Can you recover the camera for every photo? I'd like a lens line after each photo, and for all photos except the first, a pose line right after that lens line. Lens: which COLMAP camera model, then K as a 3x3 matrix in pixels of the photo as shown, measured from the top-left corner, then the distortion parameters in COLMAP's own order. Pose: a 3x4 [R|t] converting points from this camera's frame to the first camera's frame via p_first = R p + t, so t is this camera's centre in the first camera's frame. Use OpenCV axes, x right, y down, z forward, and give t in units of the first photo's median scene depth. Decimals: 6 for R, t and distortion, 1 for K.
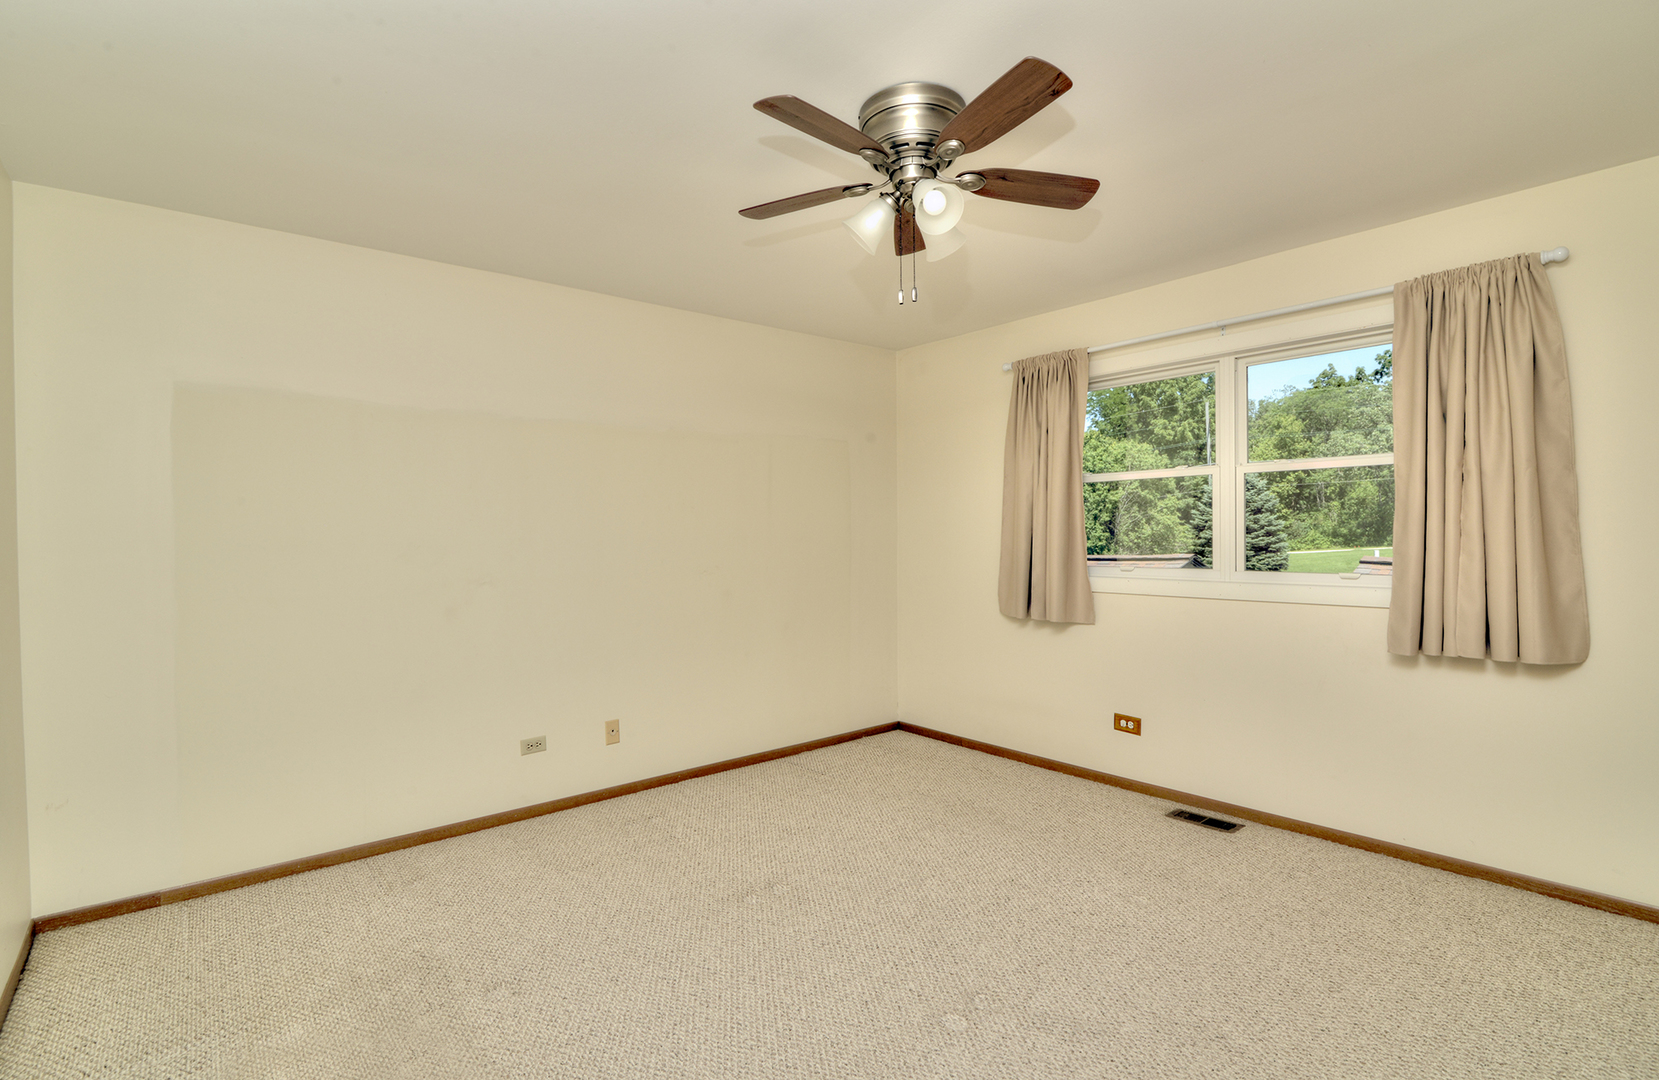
lens RADIAL K [[774.9, 0, 826.2], [0, 774.9, 541.9], [0, 0, 1]] dist [-0.016934, -0.000173]
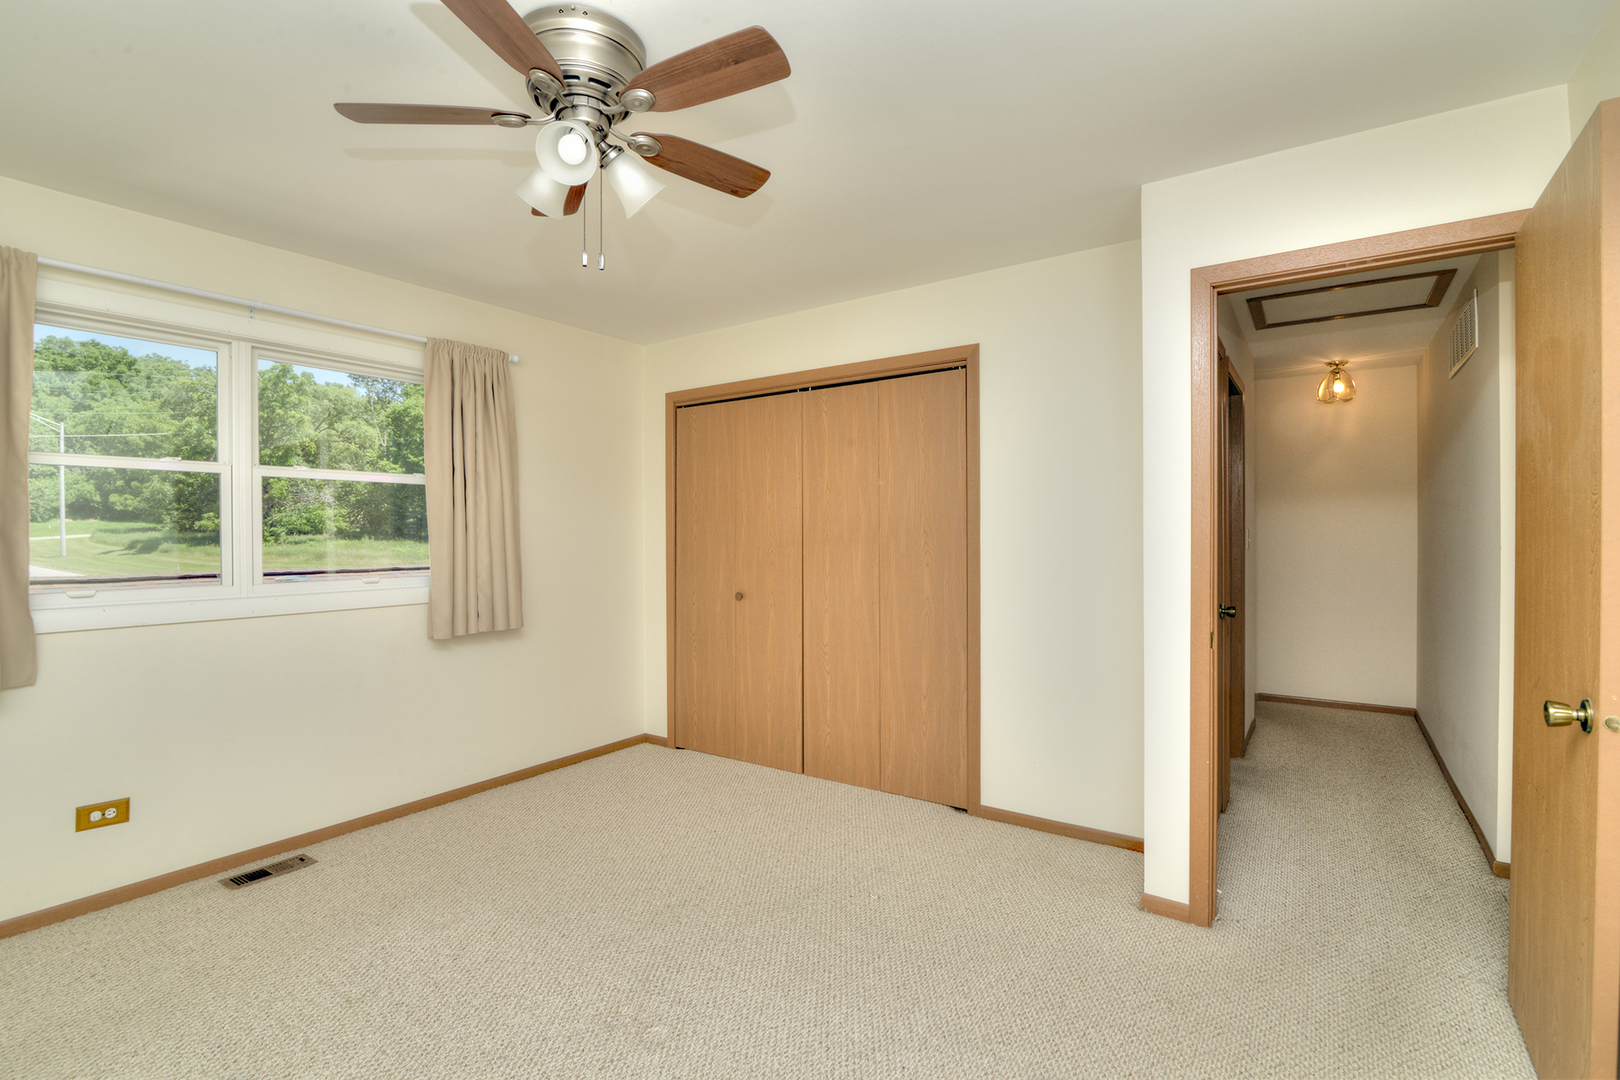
lens RADIAL K [[745.6, 0, 810.0], [0, 745.6, 540.0], [0, 0, 1]] dist [-0.018979, 0.000058]
pose [[-0.262632, 0.001780, 0.964894, -0.514451], [0.015518, 0.999877, 0.002379, -0.006649], [-0.964771, 0.015598, -0.262627, 0.672452]]
